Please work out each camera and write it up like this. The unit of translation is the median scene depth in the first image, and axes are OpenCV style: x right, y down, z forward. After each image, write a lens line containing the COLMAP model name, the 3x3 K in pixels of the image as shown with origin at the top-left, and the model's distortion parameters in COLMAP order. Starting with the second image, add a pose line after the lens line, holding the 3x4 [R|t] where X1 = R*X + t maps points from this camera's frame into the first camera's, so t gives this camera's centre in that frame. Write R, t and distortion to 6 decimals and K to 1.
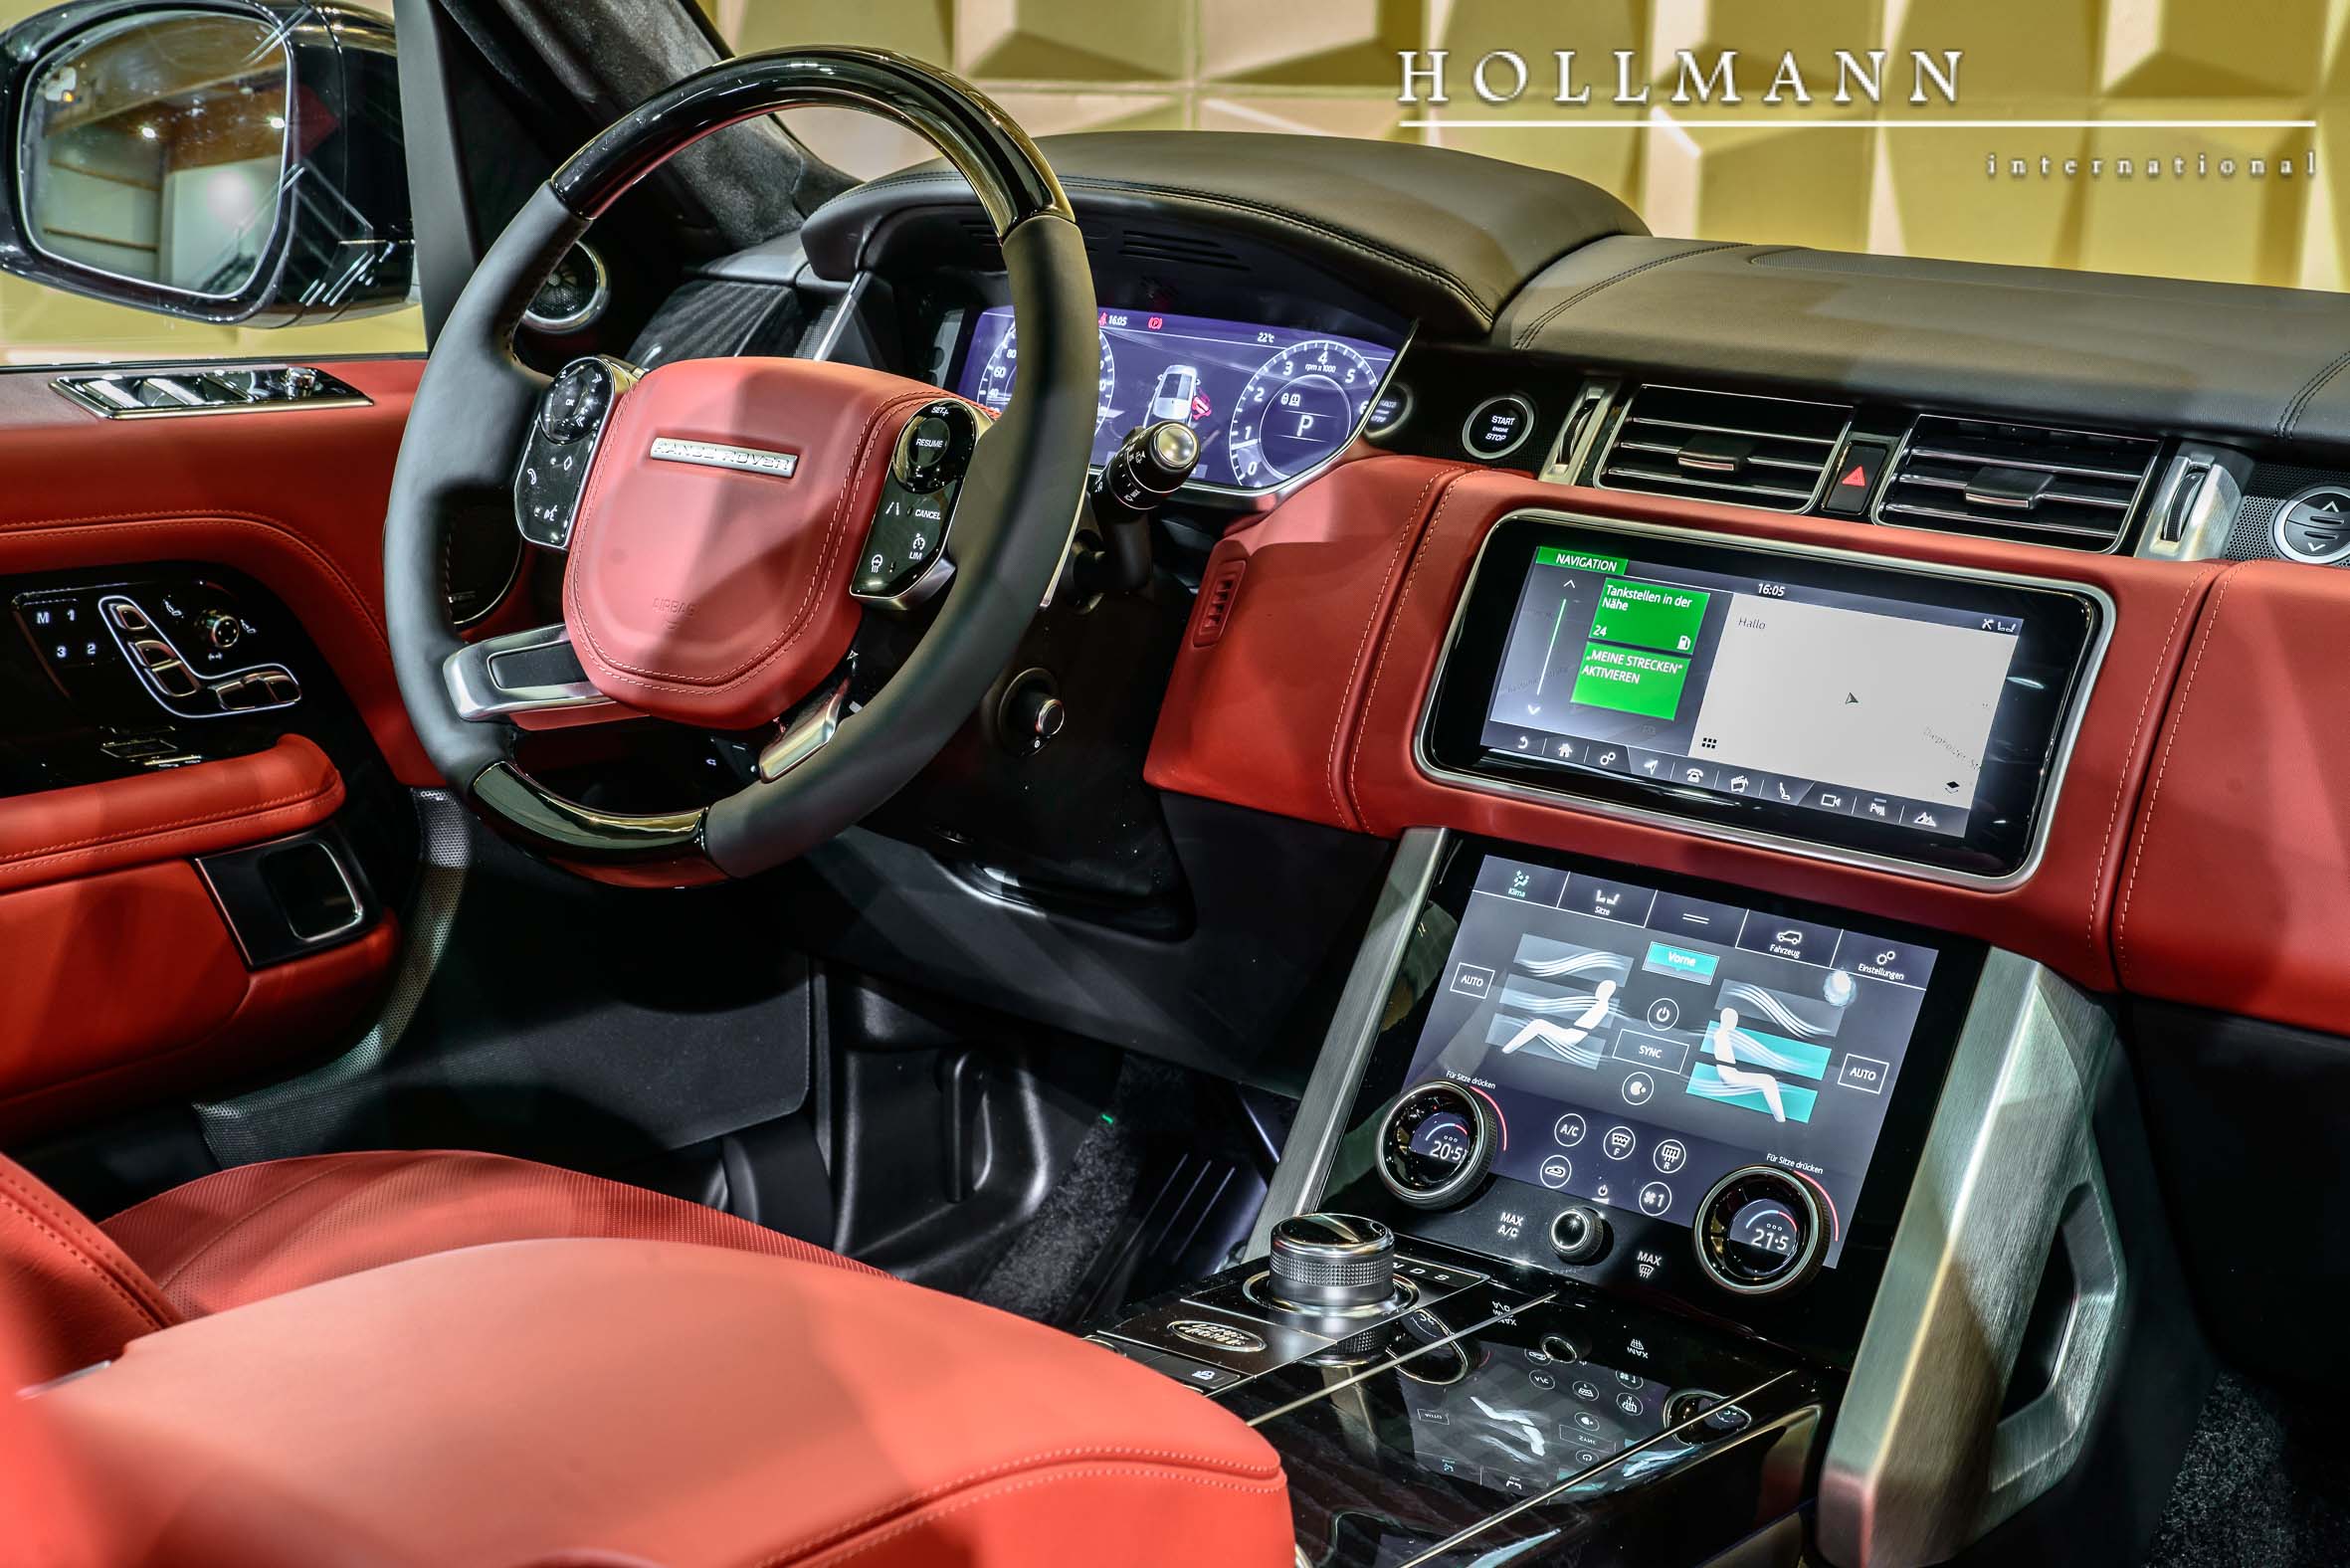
lens RADIAL K [[3405.8, 0, 1183.5], [0, 3405.8, 778.5], [0, 0, 1]] dist [0.103901, 0.000000]
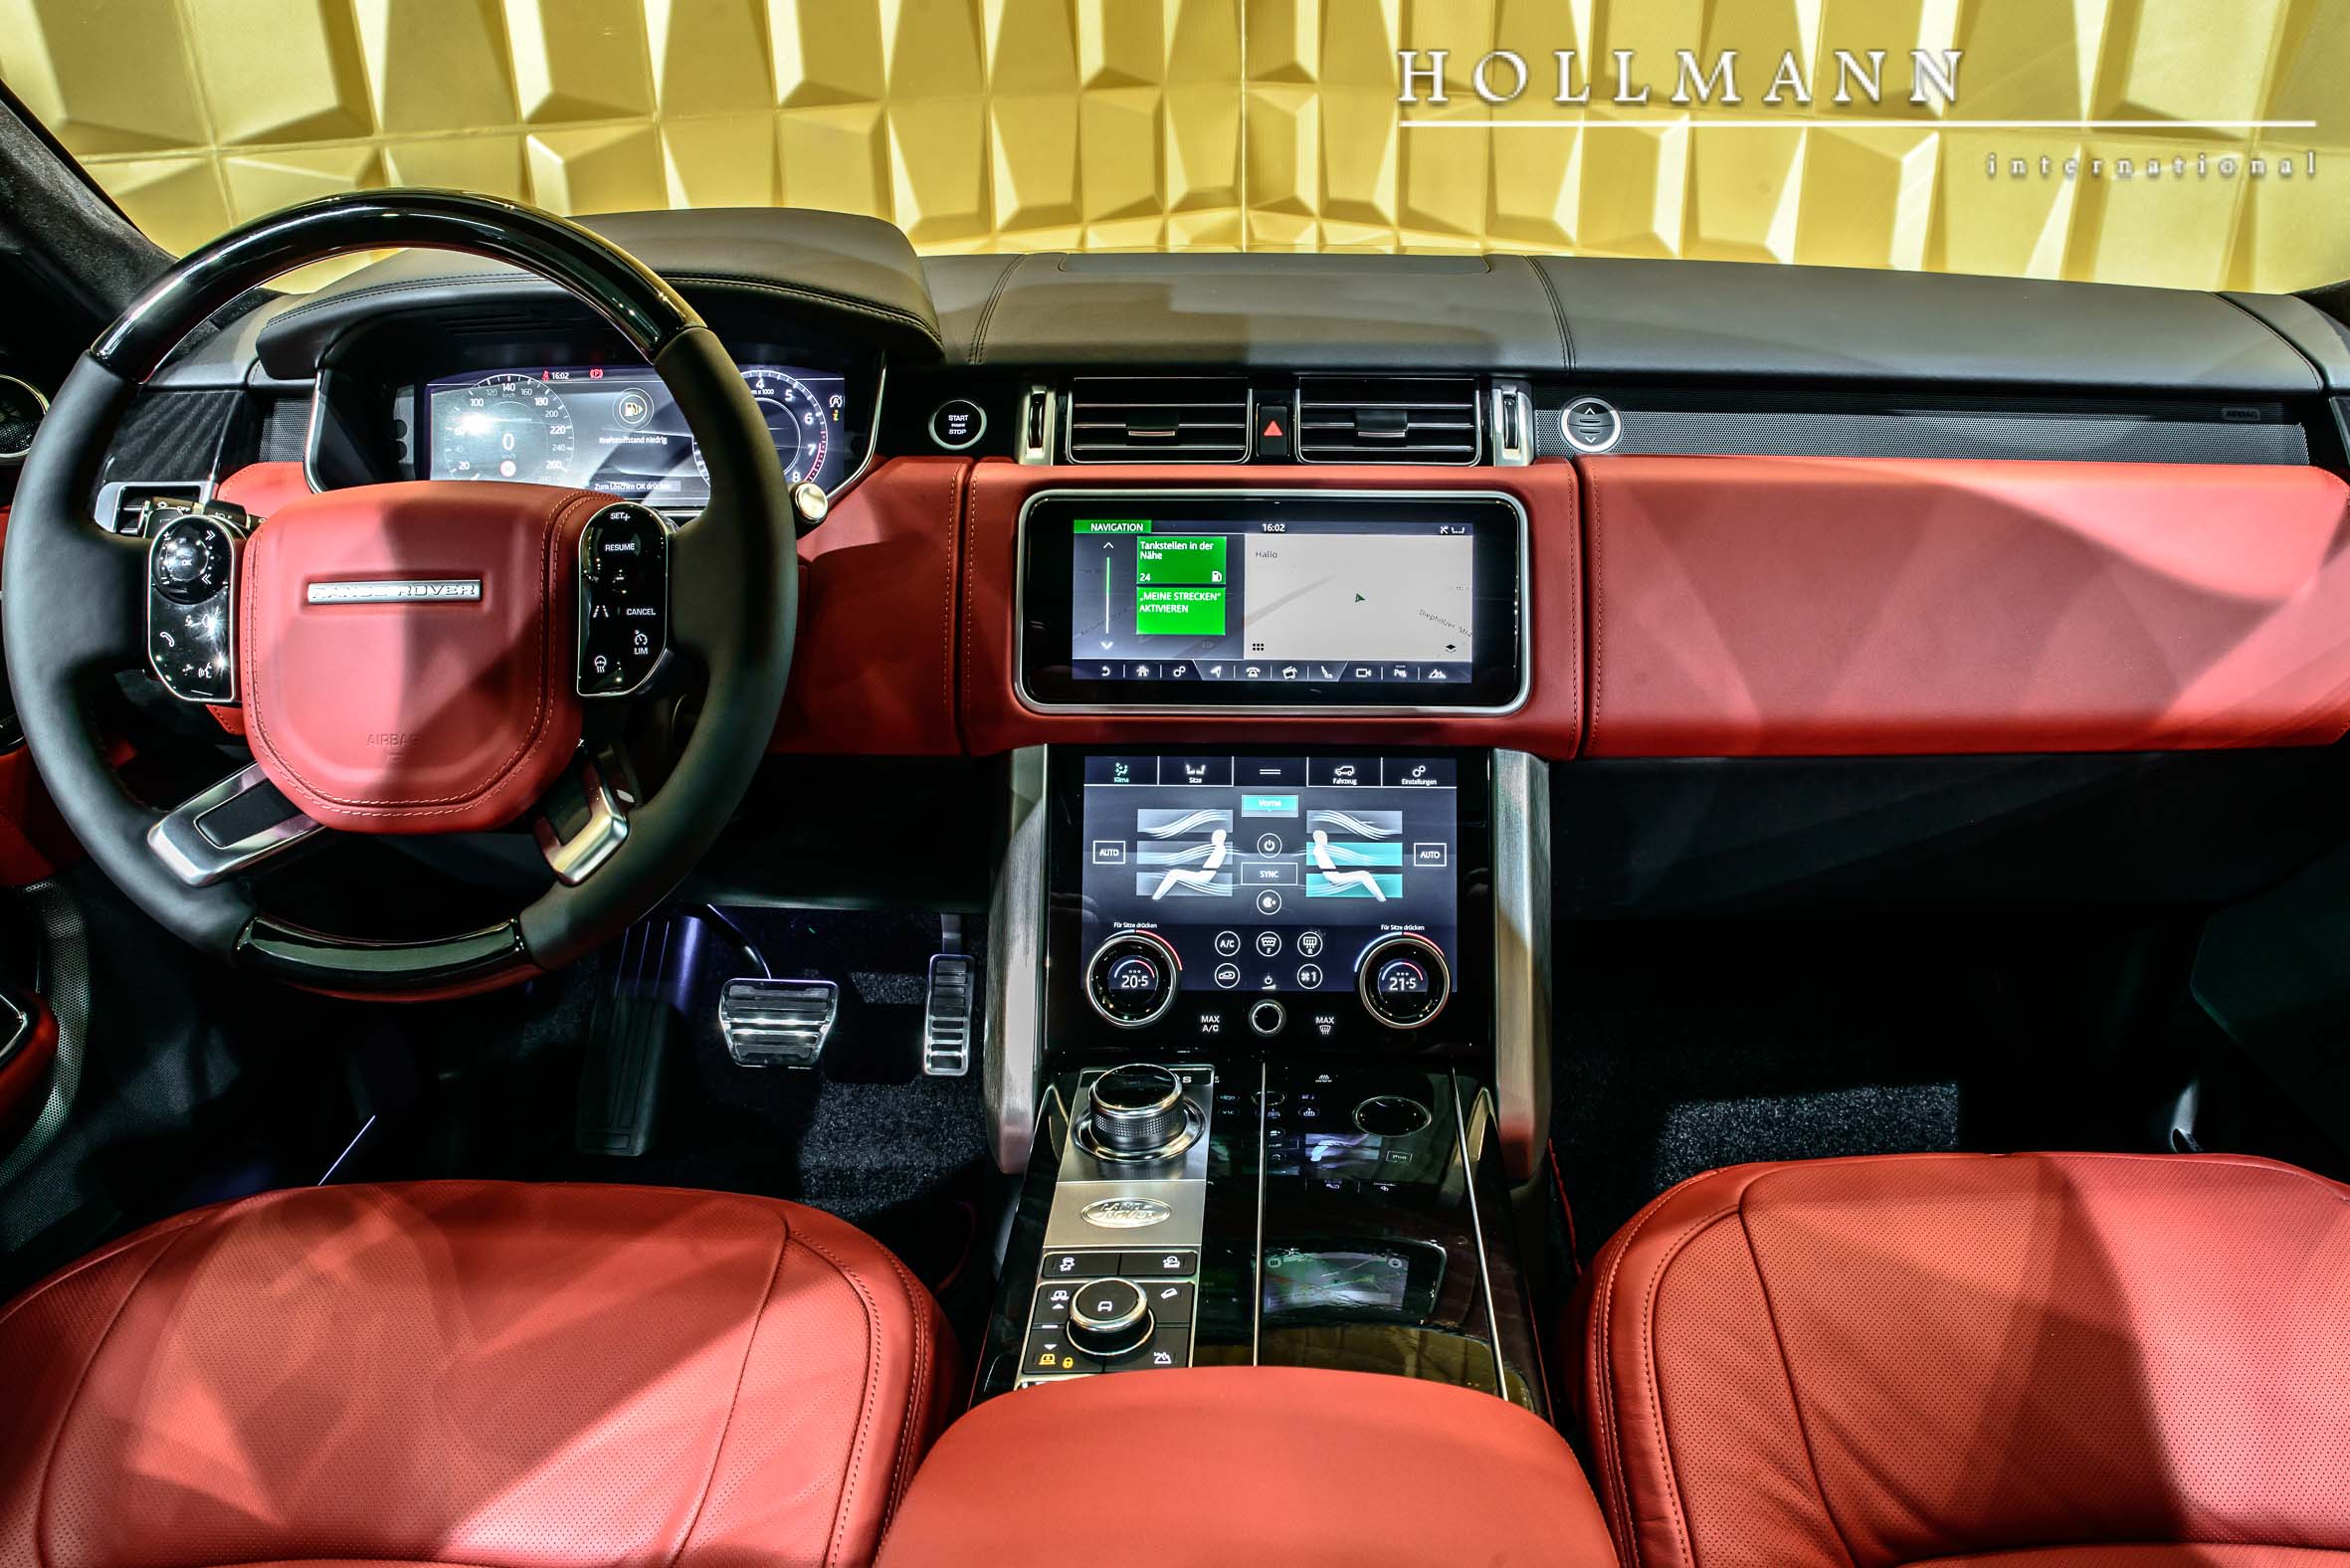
lens RADIAL K [[1681.8, 0, 1258.9], [0, 1681.8, 783.2], [0, 0, 1]] dist [-0.118008, 0.082732]
pose [[0.809184, -0.279228, 0.516965, -0.203311], [0.167587, 0.952994, 0.252423, -0.124551], [-0.563148, -0.117620, 0.817942, 0.428167]]
